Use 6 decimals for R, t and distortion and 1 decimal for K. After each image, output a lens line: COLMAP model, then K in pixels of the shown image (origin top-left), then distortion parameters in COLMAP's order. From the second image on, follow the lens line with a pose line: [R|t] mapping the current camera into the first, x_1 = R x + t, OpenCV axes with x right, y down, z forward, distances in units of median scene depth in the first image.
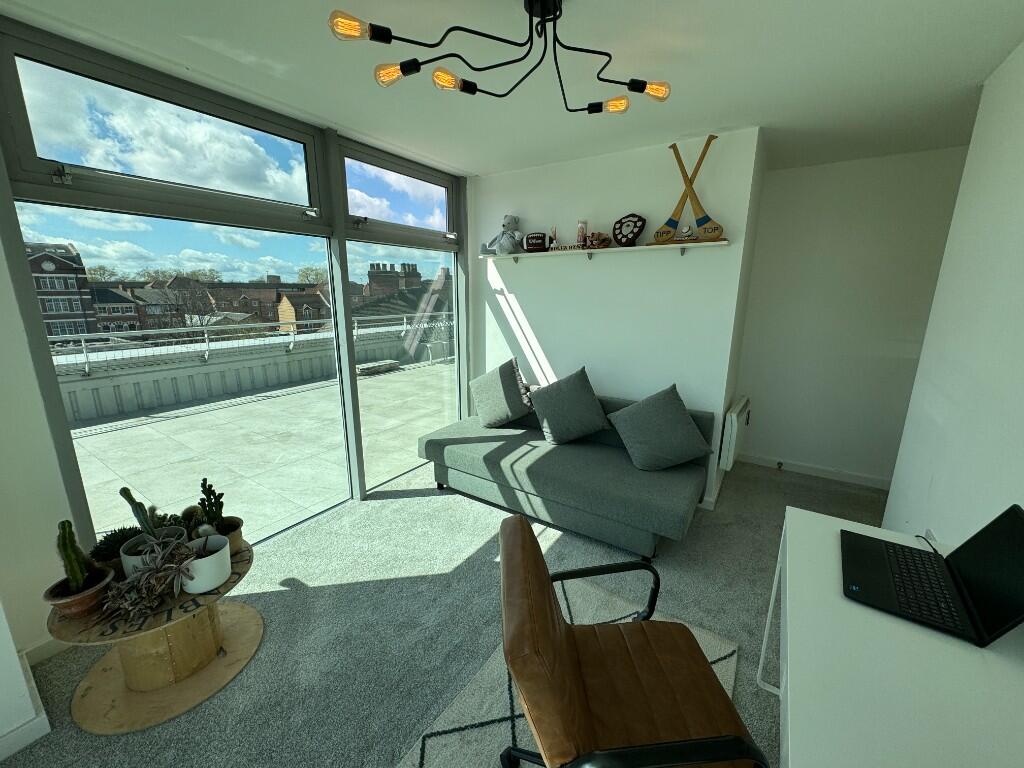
lens RADIAL K [[406.6, 0, 511.0], [0, 406.6, 380.5], [0, 0, 1]] dist [0.000492, 0.000085]
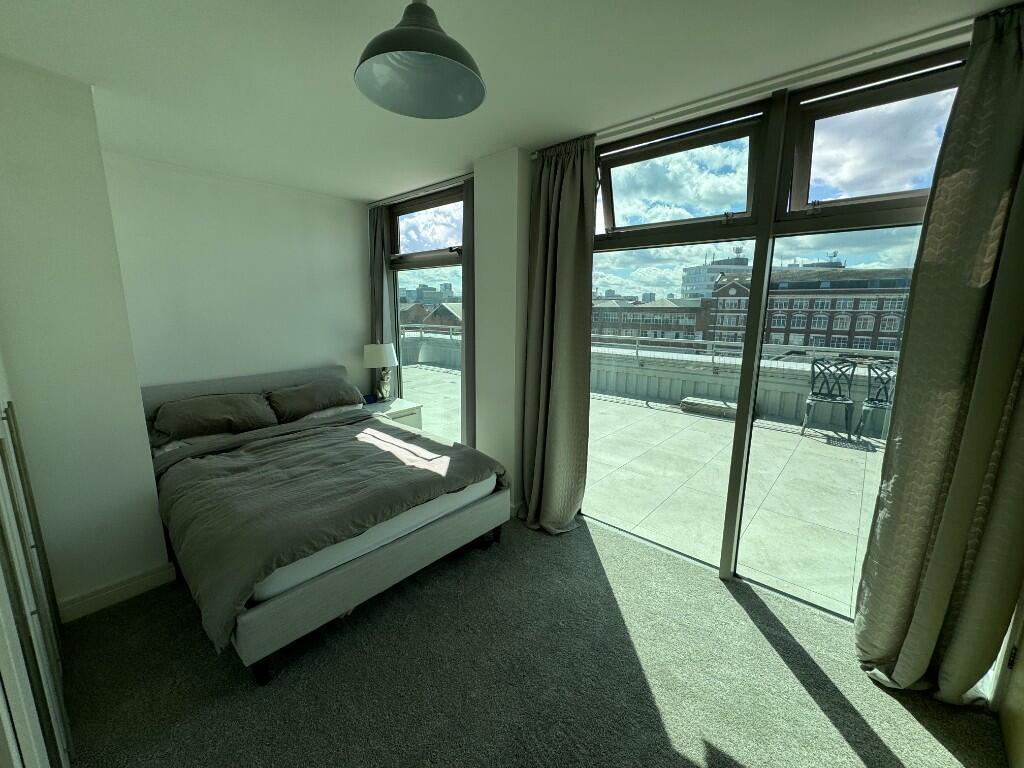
lens RADIAL K [[406.6, 0, 511.0], [0, 406.6, 380.5], [0, 0, 1]] dist [0.000492, 0.000085]
pose [[-0.135130, 0.177042, -0.974883, 0.481926], [-0.222358, 0.953392, 0.203960, -0.161737], [0.965555, 0.244334, -0.089465, 0.729555]]
